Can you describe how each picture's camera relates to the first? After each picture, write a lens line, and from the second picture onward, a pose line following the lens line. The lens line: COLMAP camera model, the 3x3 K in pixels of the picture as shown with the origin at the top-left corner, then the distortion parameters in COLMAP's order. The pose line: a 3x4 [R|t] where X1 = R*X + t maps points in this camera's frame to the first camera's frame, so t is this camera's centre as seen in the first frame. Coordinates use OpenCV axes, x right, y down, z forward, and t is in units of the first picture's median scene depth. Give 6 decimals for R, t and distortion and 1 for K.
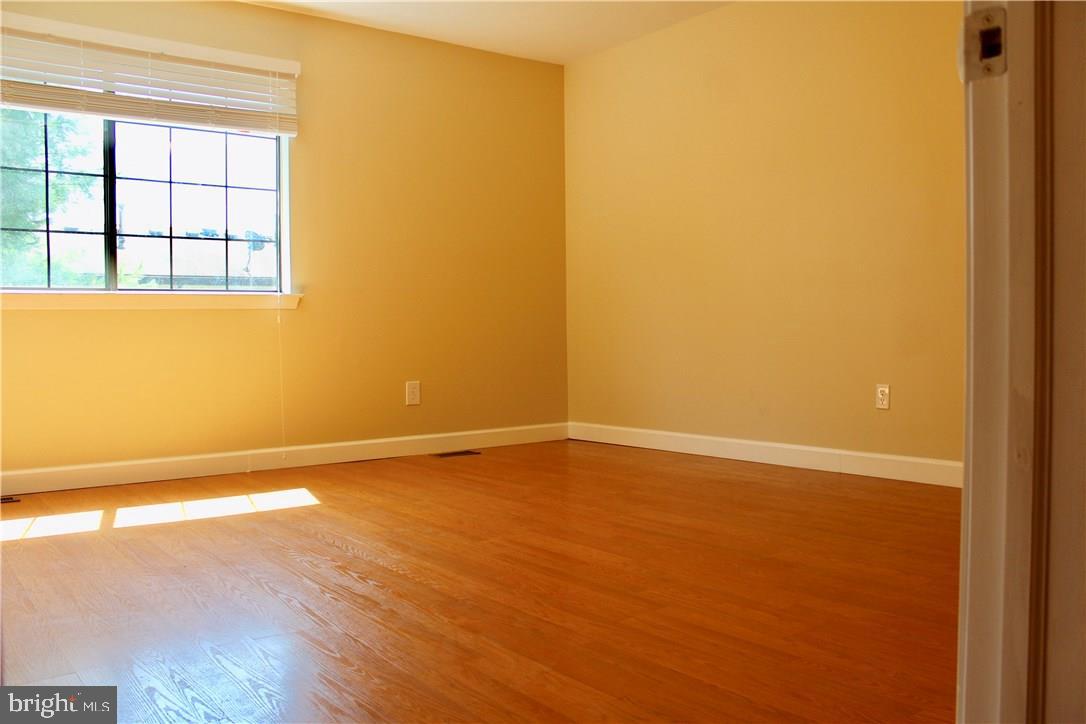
lens RADIAL K [[907.4, 0, 543.0], [0, 907.4, 362.0], [0, 0, 1]] dist [-0.170051, 0.168630]
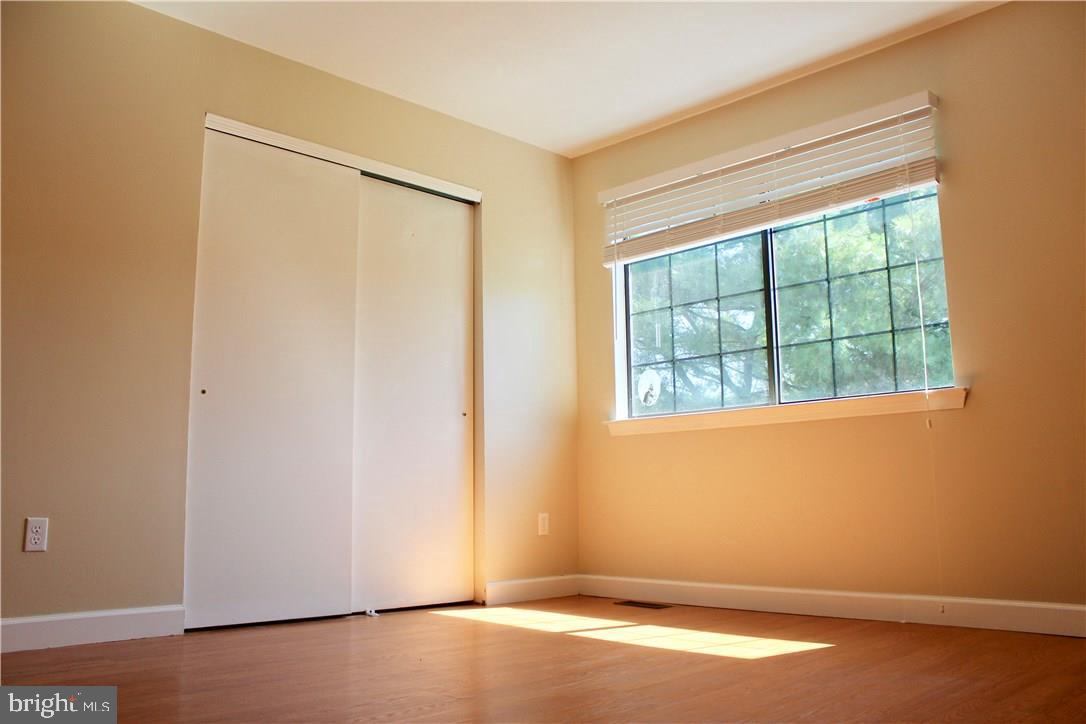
lens RADIAL K [[907.4, 0, 543.0], [0, 907.4, 362.0], [0, 0, 1]] dist [-0.170051, 0.168630]
pose [[0.103087, -0.129641, -0.986188, 0.423235], [-0.023570, 0.990873, -0.132720, 0.007169], [0.994393, 0.036926, 0.099090, 0.605782]]
